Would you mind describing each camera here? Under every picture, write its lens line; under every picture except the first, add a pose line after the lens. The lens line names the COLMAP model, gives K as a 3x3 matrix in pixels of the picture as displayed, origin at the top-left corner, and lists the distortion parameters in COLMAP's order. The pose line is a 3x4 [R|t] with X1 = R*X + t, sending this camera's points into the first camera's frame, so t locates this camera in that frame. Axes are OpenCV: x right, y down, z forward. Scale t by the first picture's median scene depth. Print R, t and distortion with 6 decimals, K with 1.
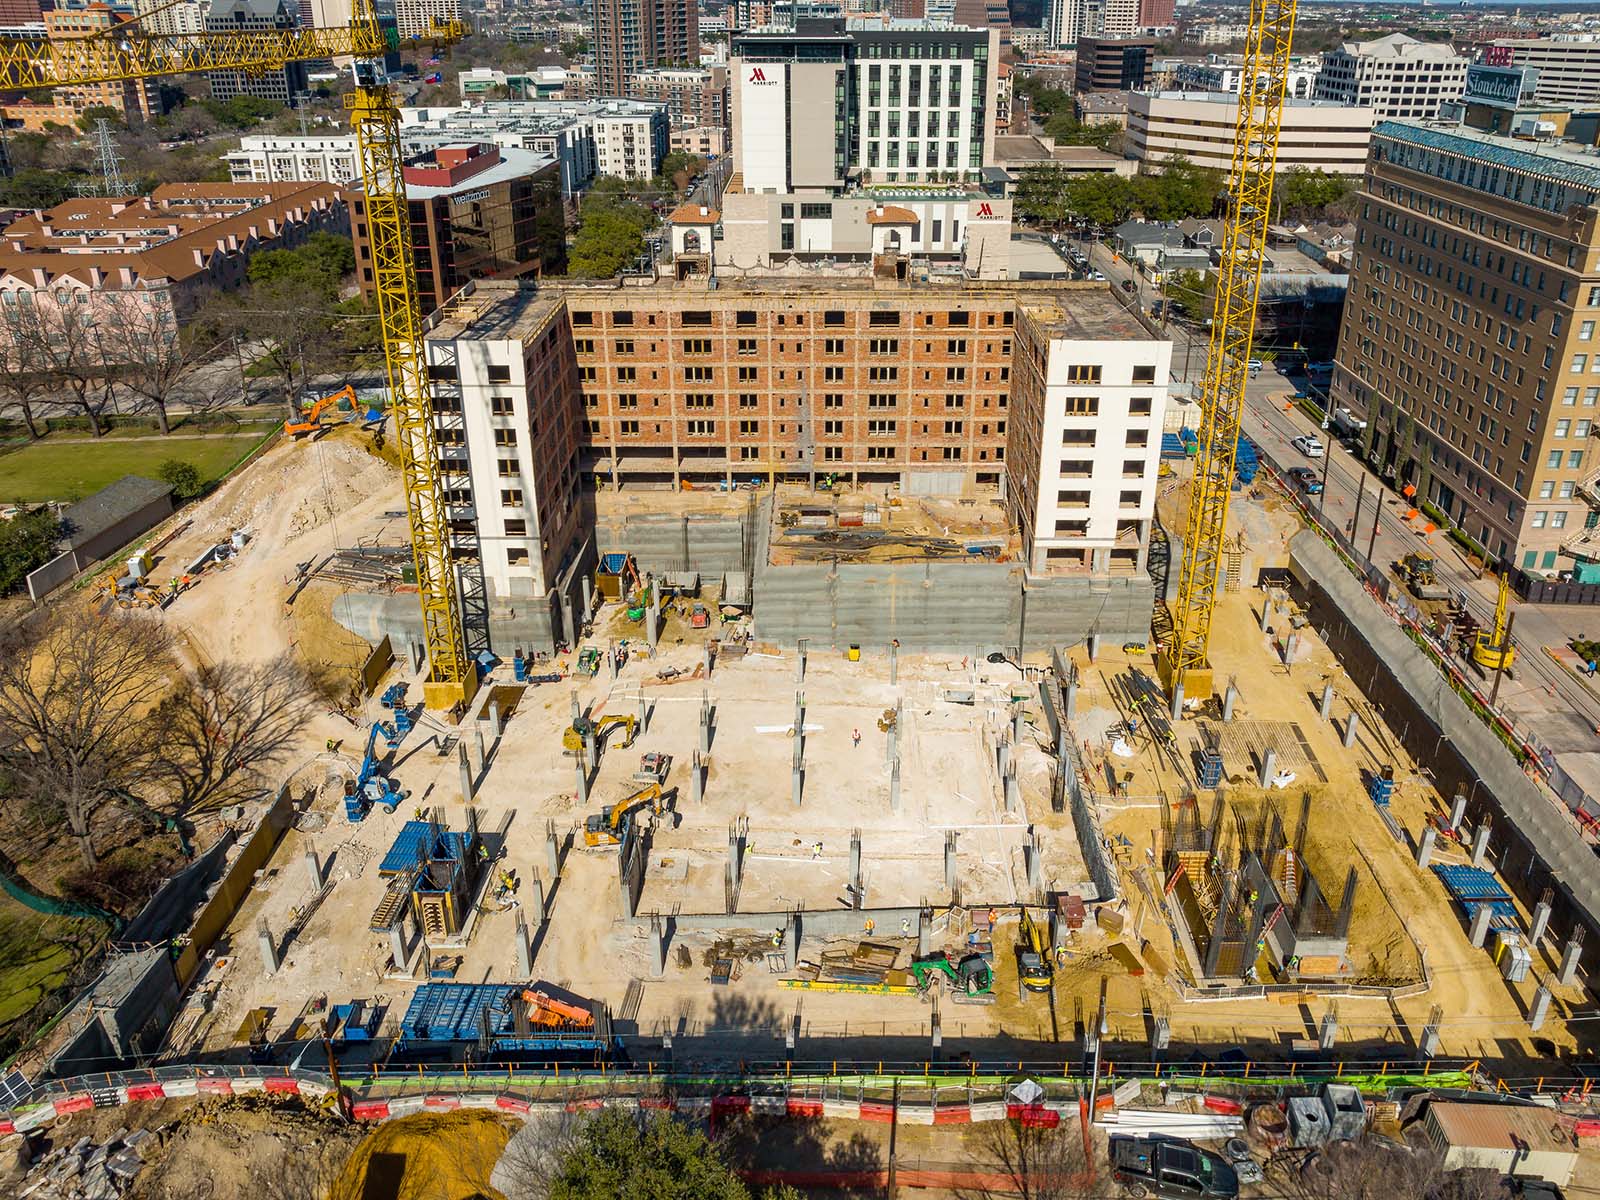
lens RADIAL K [[1178.7, 0, 823.8], [0, 1178.7, 483.6], [0, 0, 1]] dist [-0.068268, 0.050801]
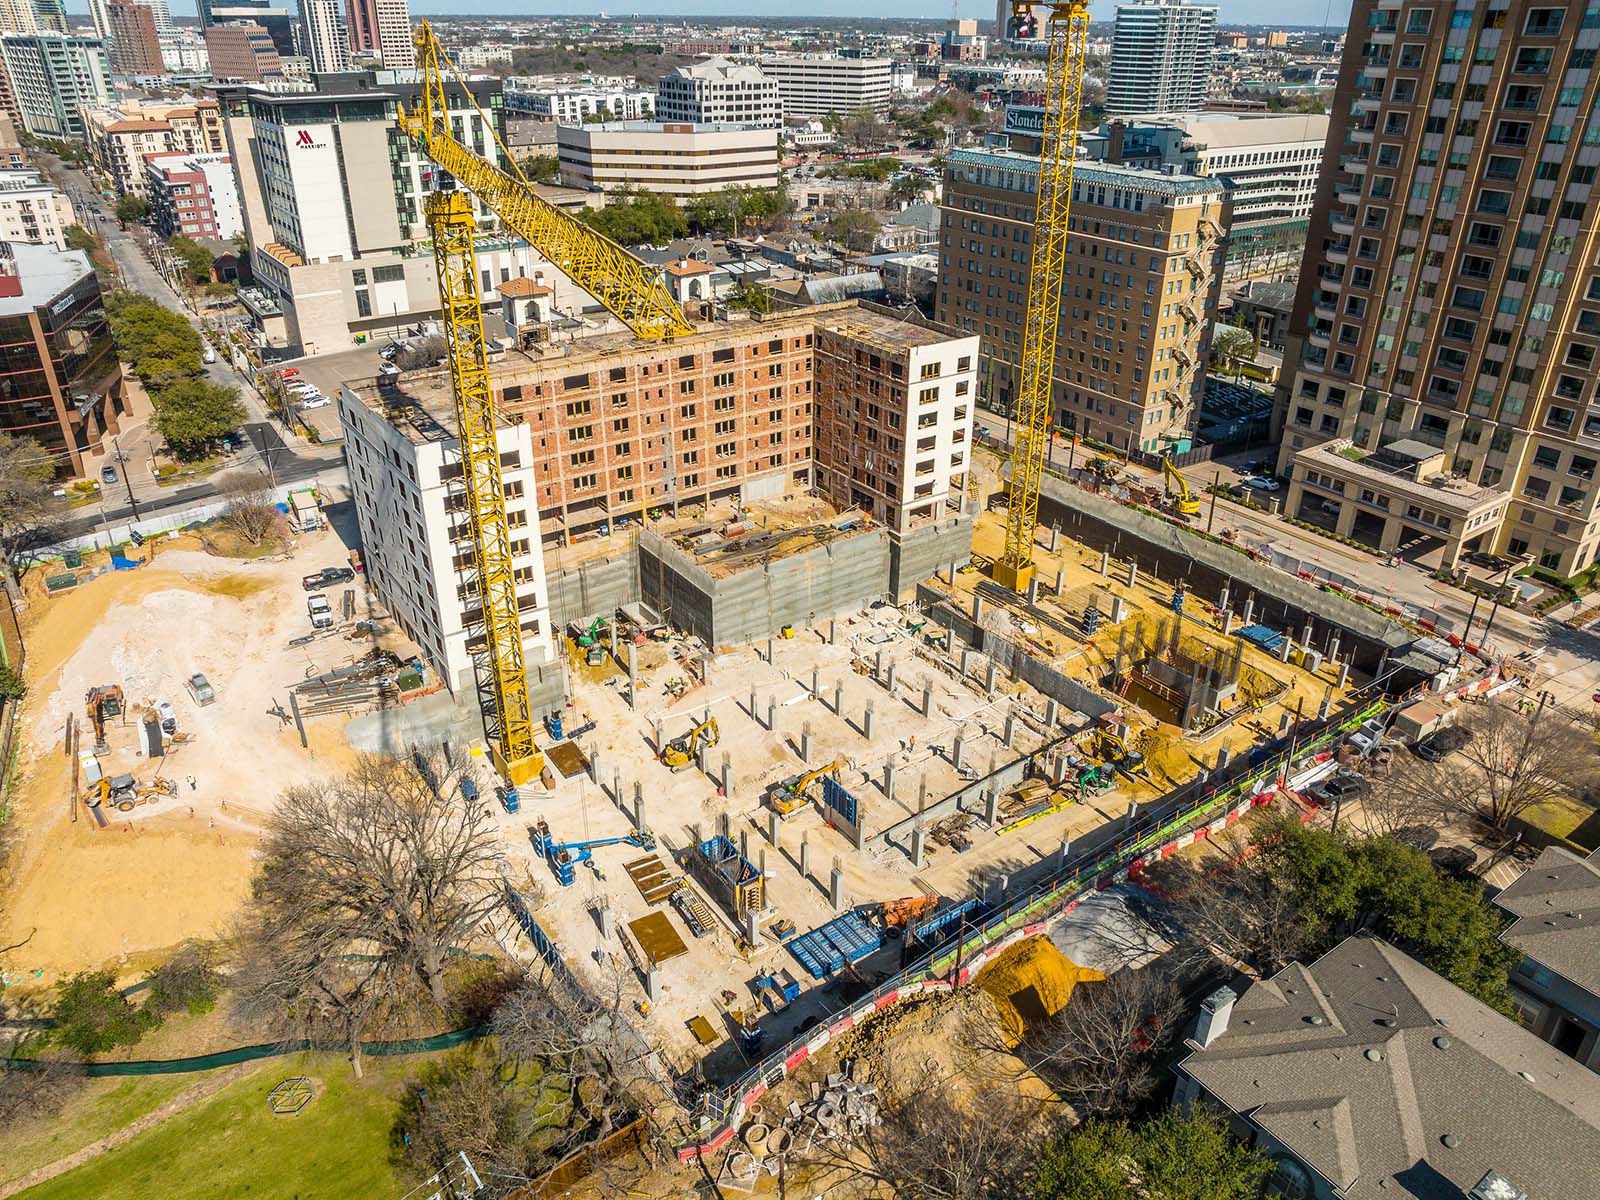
lens RADIAL K [[1132.0, 0, 809.7], [0, 1132.0, 604.9], [0, 0, 1]] dist [-0.032294, -0.002043]
pose [[0.814817, -0.266776, 0.514687, -0.504989], [0.218529, 0.963676, 0.153539, -0.053501], [-0.536952, -0.012632, 0.843518, 0.002065]]
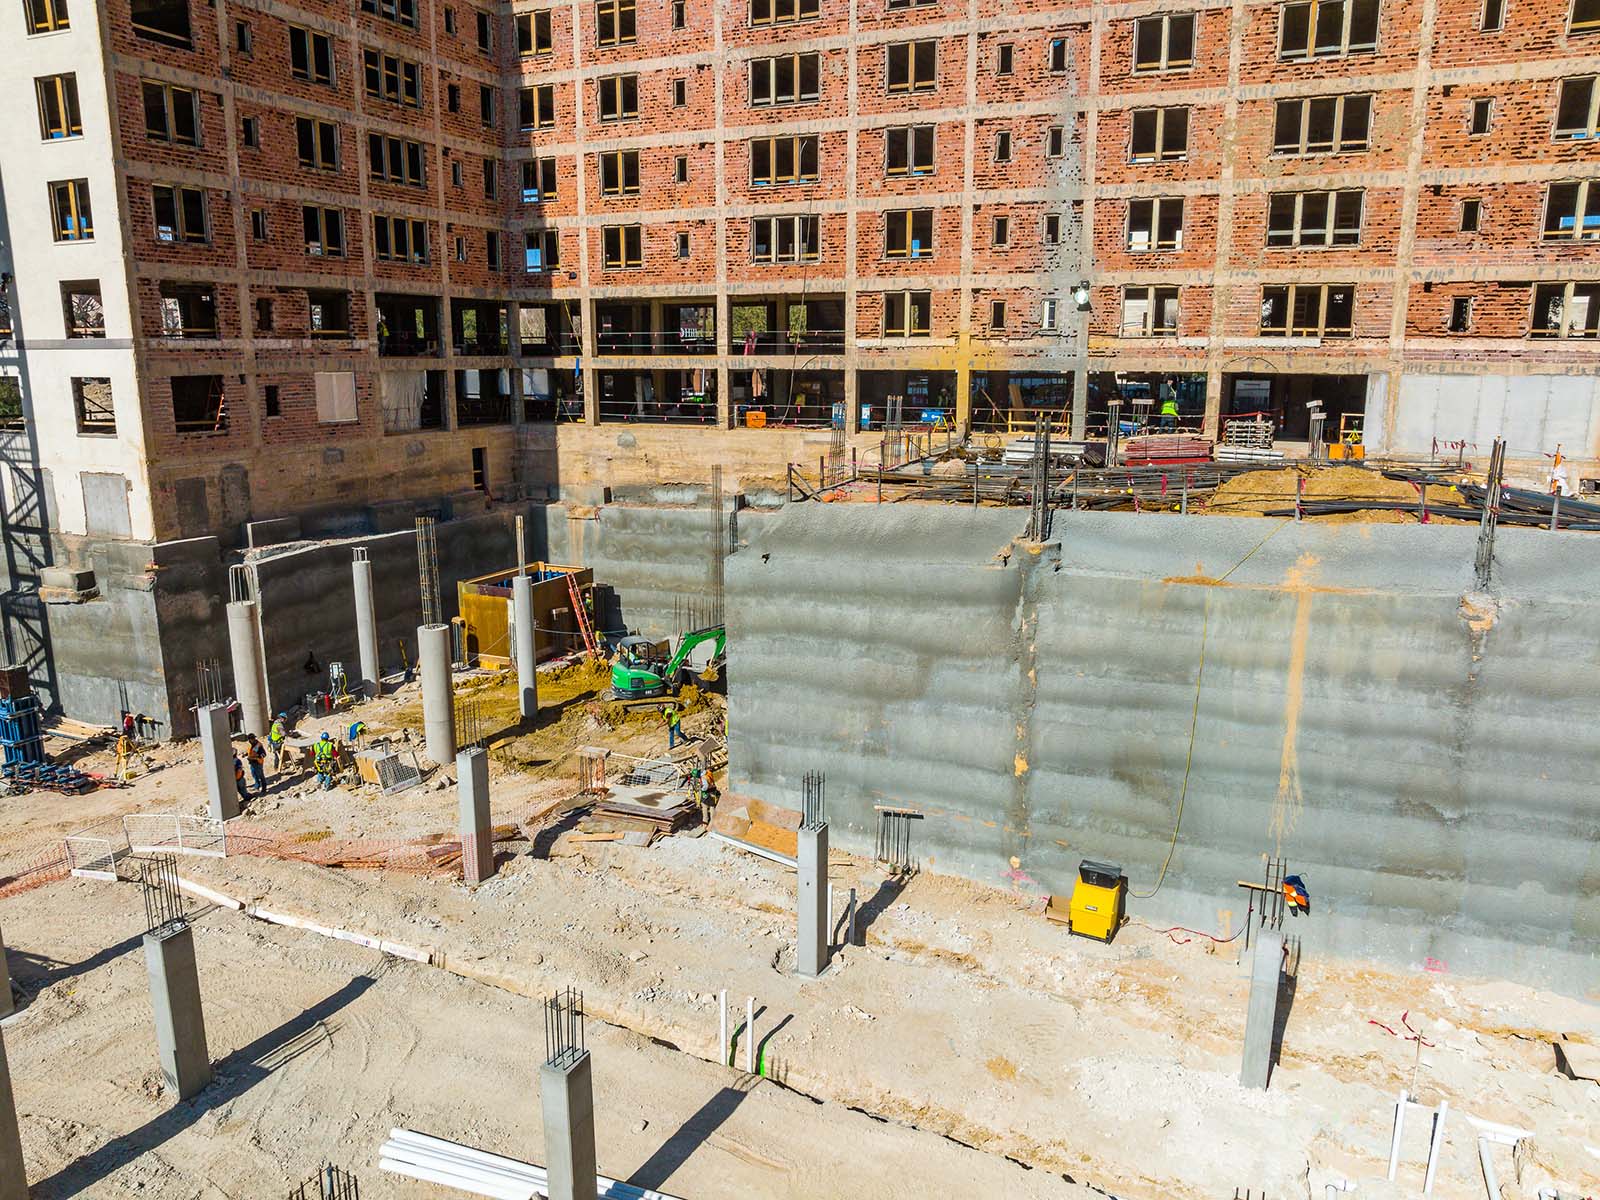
lens RADIAL K [[1132.0, 0, 809.7], [0, 1132.0, 604.9], [0, 0, 1]] dist [-0.032294, -0.002043]
pose [[0.917585, 0.083833, -0.388600, 0.050786], [-0.154128, 0.976075, -0.153366, 0.118663], [0.366446, 0.200621, 0.908553, 0.703209]]
